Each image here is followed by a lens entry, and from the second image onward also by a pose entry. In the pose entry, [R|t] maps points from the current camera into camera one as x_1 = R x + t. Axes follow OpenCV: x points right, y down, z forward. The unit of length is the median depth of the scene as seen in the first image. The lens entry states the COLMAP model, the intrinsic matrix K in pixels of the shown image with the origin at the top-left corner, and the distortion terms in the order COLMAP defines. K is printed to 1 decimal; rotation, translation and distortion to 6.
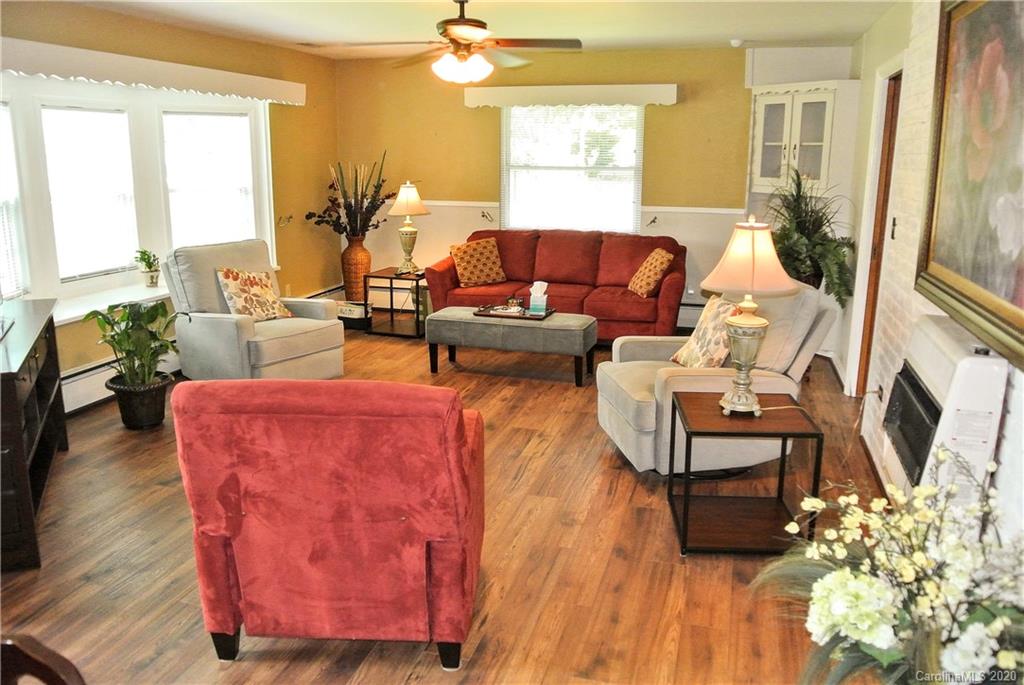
lens RADIAL K [[805.2, 0, 501.3], [0, 805.2, 342.6], [0, 0, 1]] dist [-0.056962, 0.019437]
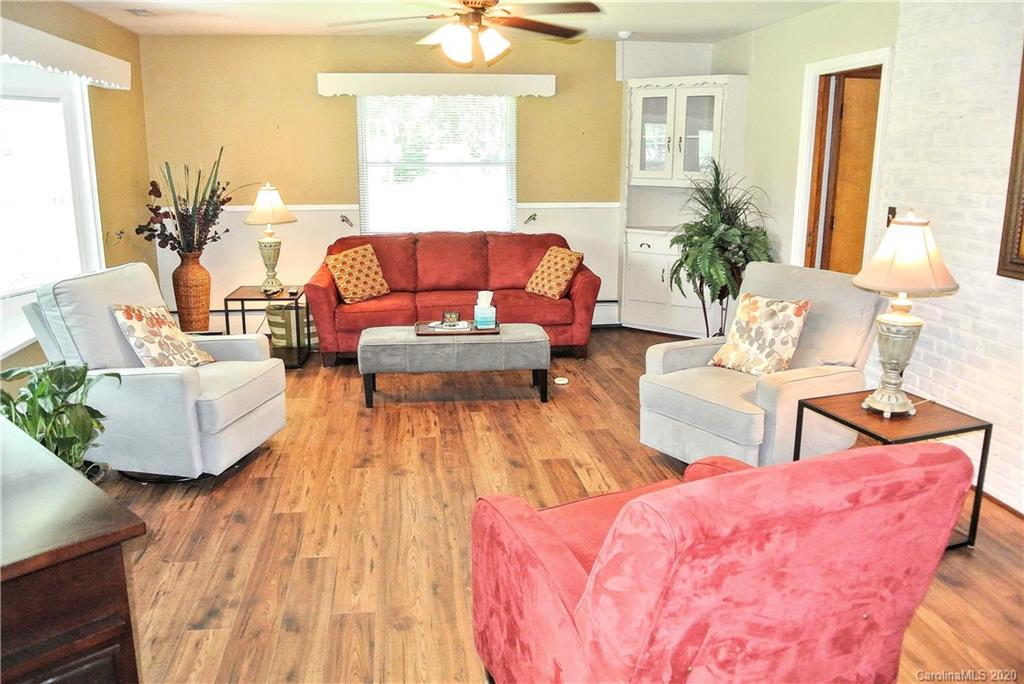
lens RADIAL K [[805.2, 0, 514.1], [0, 805.2, 341.3], [0, 0, 1]] dist [-0.056962, 0.019437]
pose [[0.912786, -0.099235, 0.396200, -0.243936], [0.097835, 0.994918, 0.023798, -0.033238], [-0.396548, 0.017039, 0.917856, 0.144484]]
